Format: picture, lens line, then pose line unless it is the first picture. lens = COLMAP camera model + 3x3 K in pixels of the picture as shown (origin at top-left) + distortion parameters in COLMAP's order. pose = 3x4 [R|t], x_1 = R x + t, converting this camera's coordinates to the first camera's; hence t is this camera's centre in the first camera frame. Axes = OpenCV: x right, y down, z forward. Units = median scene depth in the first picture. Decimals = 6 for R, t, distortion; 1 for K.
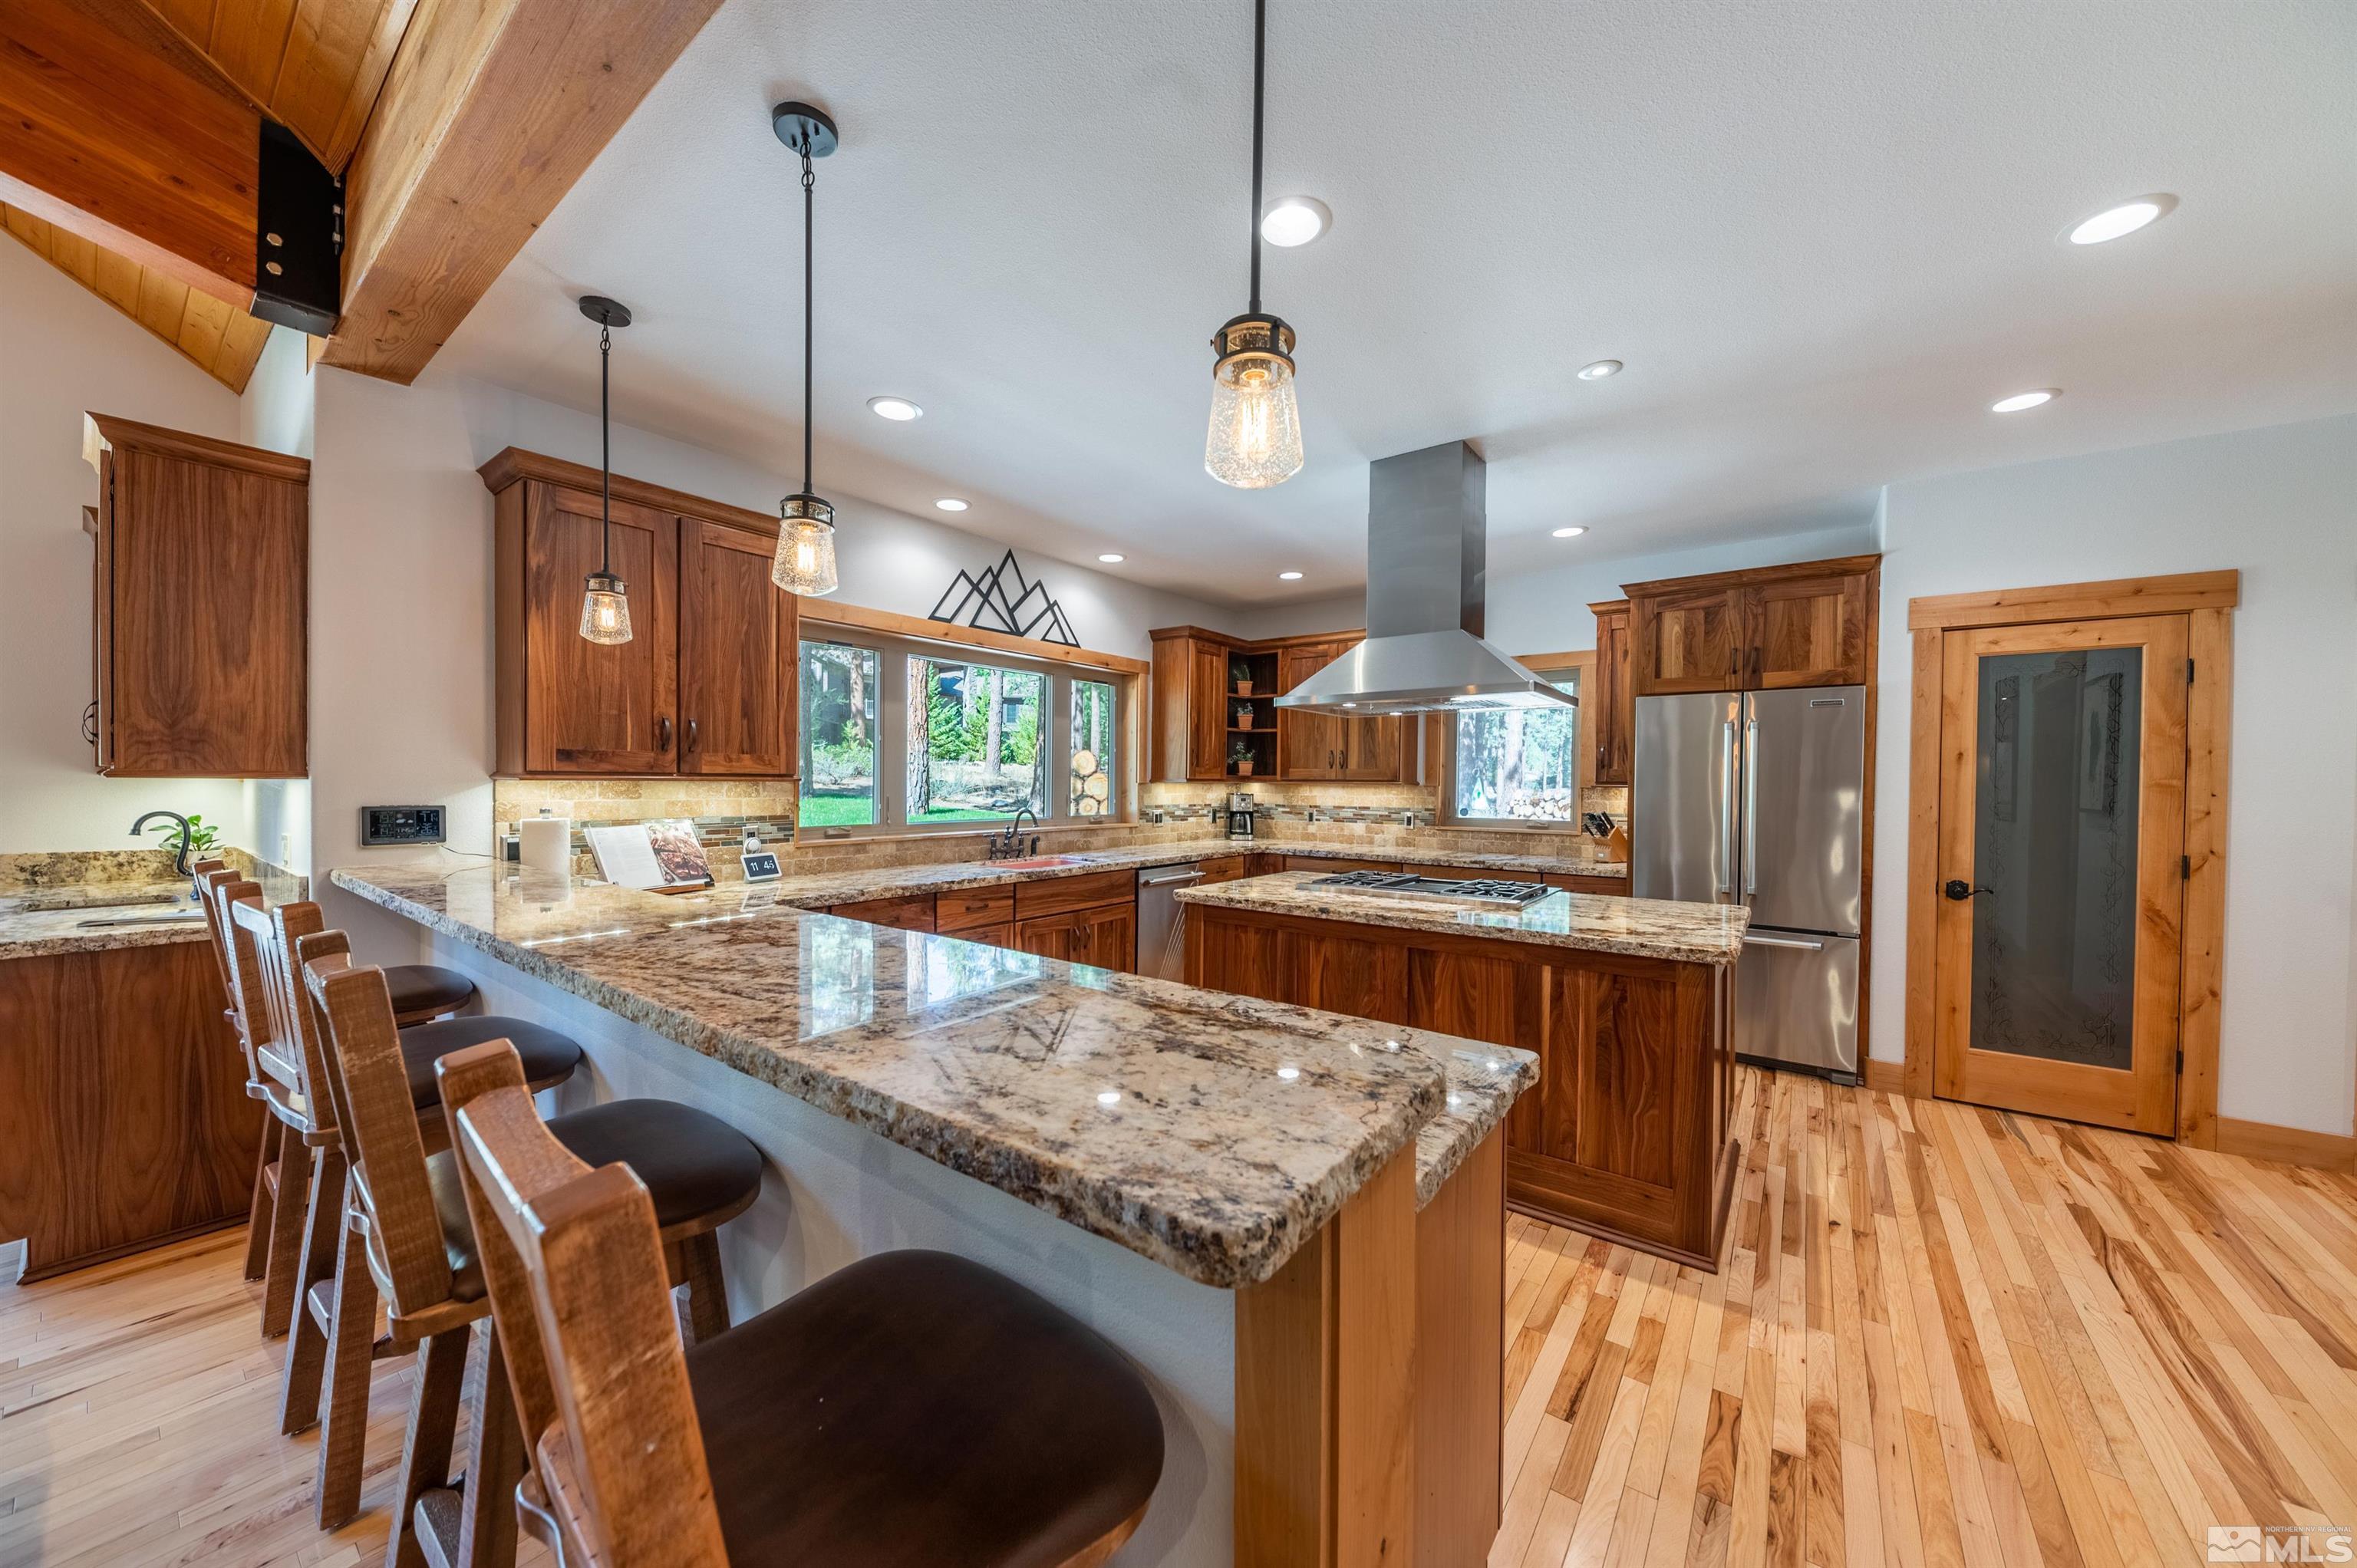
lens RADIAL K [[823.1, 0, 1187.4], [0, 823.1, 789.0], [0, 0, 1]] dist [0.005028, -0.004182]
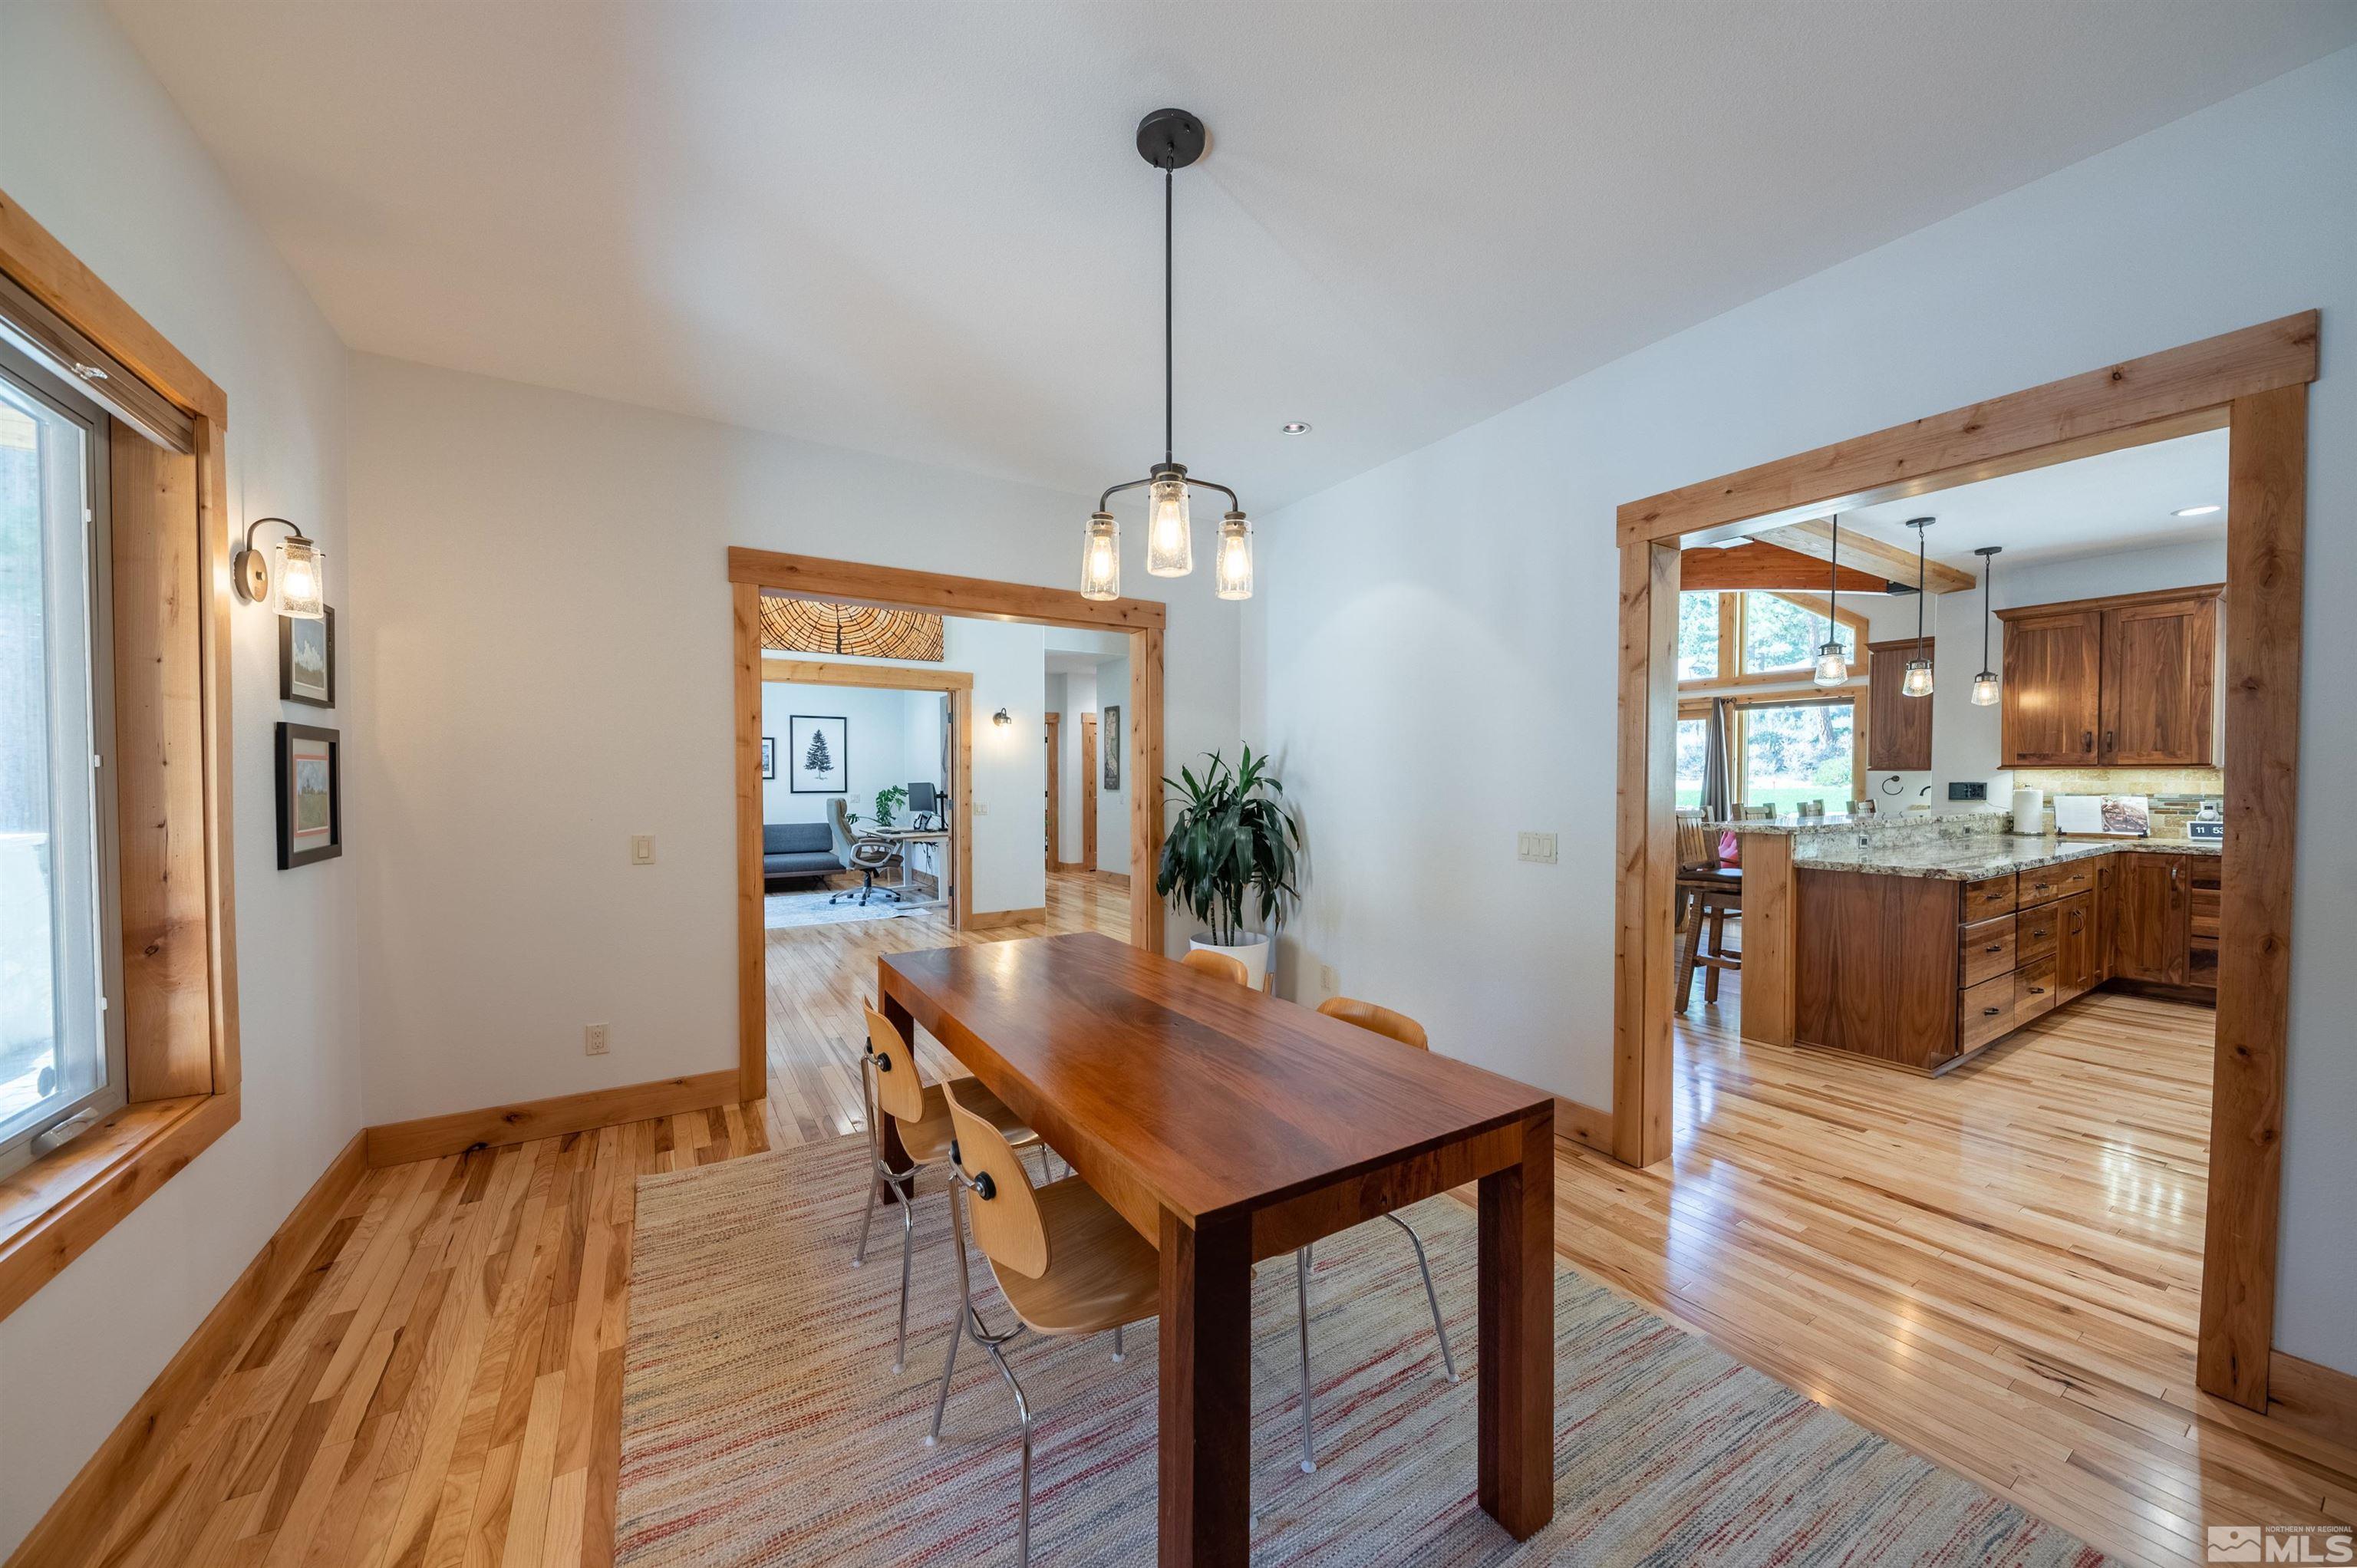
lens RADIAL K [[823.1, 0, 1194.7], [0, 823.1, 791.7], [0, 0, 1]] dist [0.005028, -0.004182]
pose [[-0.363614, 0.007800, -0.931517, 1.121839], [-0.016337, 0.999758, 0.014749, 0.028659], [0.931407, 0.020581, -0.363398, -0.070117]]
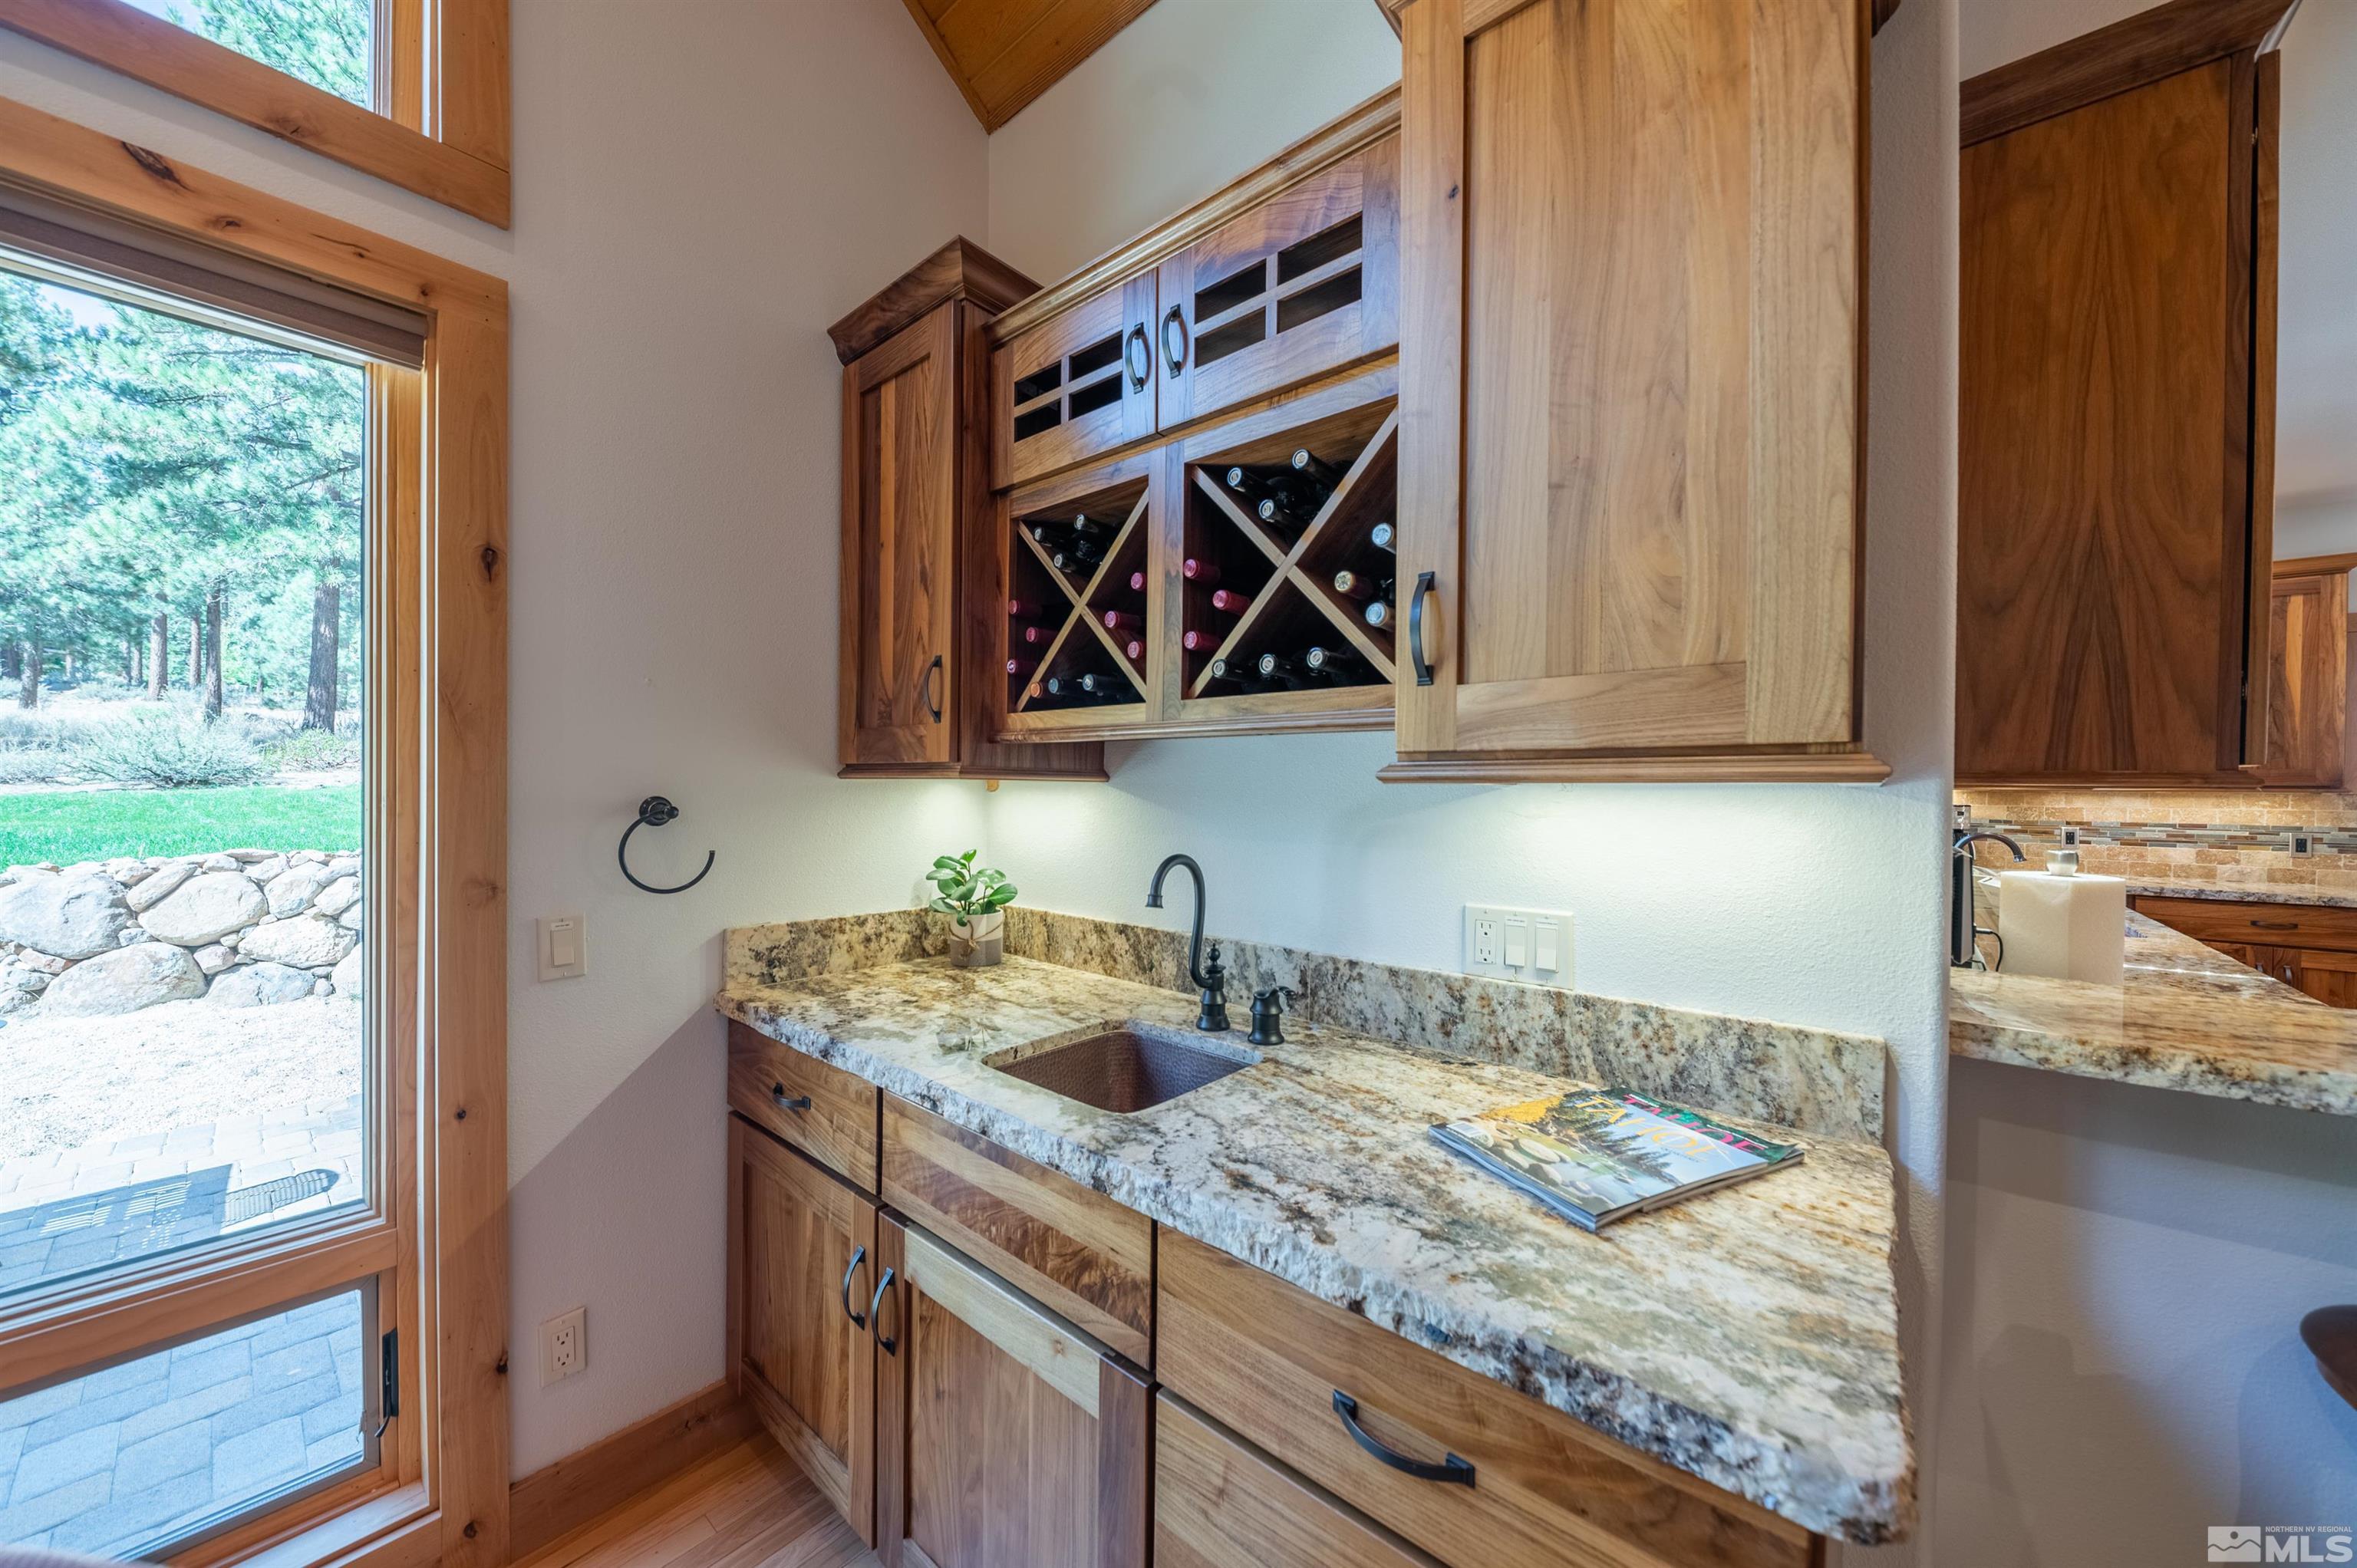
lens RADIAL K [[823.1, 0, 1173.6], [0, 823.1, 788.3], [0, 0, 1]] dist [0.005028, -0.004182]
pose [[0.997583, -0.000706, -0.069482, -0.805720], [0.000210, 0.999974, -0.007146, -0.005082], [0.069486, 0.007114, 0.997558, 0.347695]]
